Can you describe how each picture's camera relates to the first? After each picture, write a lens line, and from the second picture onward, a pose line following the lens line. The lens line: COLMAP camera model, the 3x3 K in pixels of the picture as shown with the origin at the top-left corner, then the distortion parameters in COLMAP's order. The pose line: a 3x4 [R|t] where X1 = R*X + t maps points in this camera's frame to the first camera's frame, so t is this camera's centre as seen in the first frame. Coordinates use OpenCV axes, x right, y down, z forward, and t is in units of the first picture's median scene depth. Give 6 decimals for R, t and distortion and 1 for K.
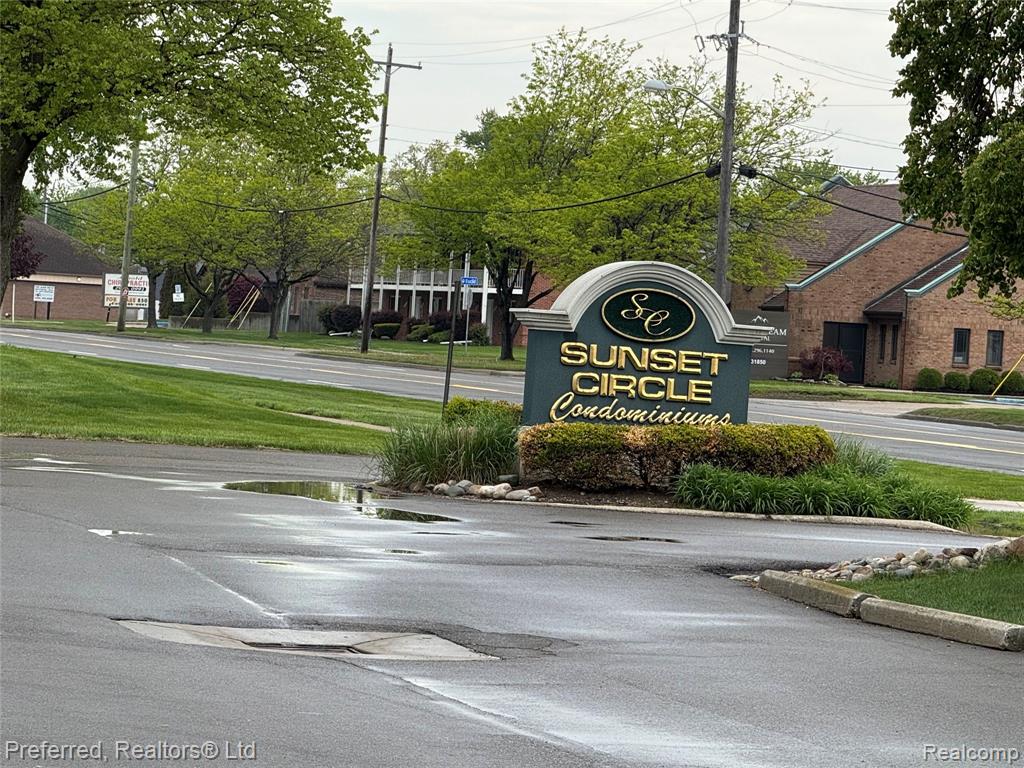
lens RADIAL K [[4650.4, 0, 512.0], [0, 4650.4, 384.0], [0, 0, 1]] dist [0.331492, 7.568566]
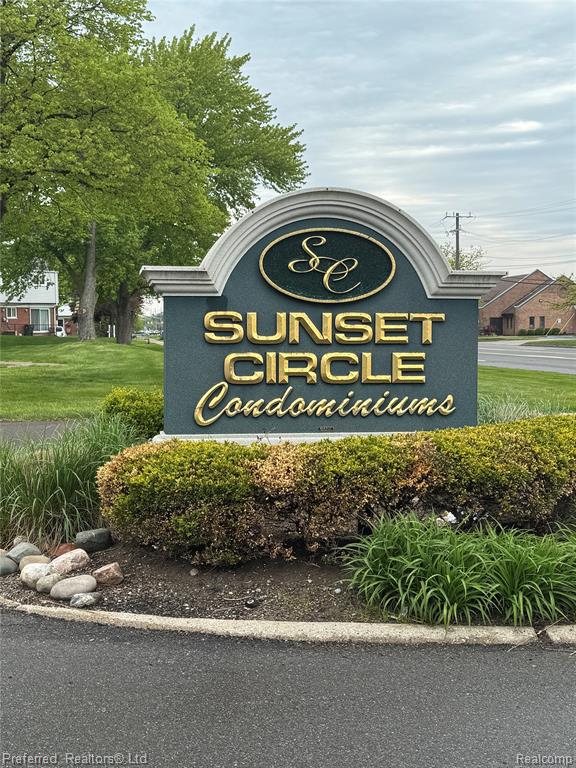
lens RADIAL K [[1031.1, 0, 288.0], [0, 1031.1, 384.0], [0, 0, 1]] dist [0.122363, 0.024168]
pose [[0.990360, -0.062767, -0.123483, 0.041649], [0.067429, 0.997146, 0.033945, -0.002553], [0.121000, -0.041944, 0.991766, 0.841970]]
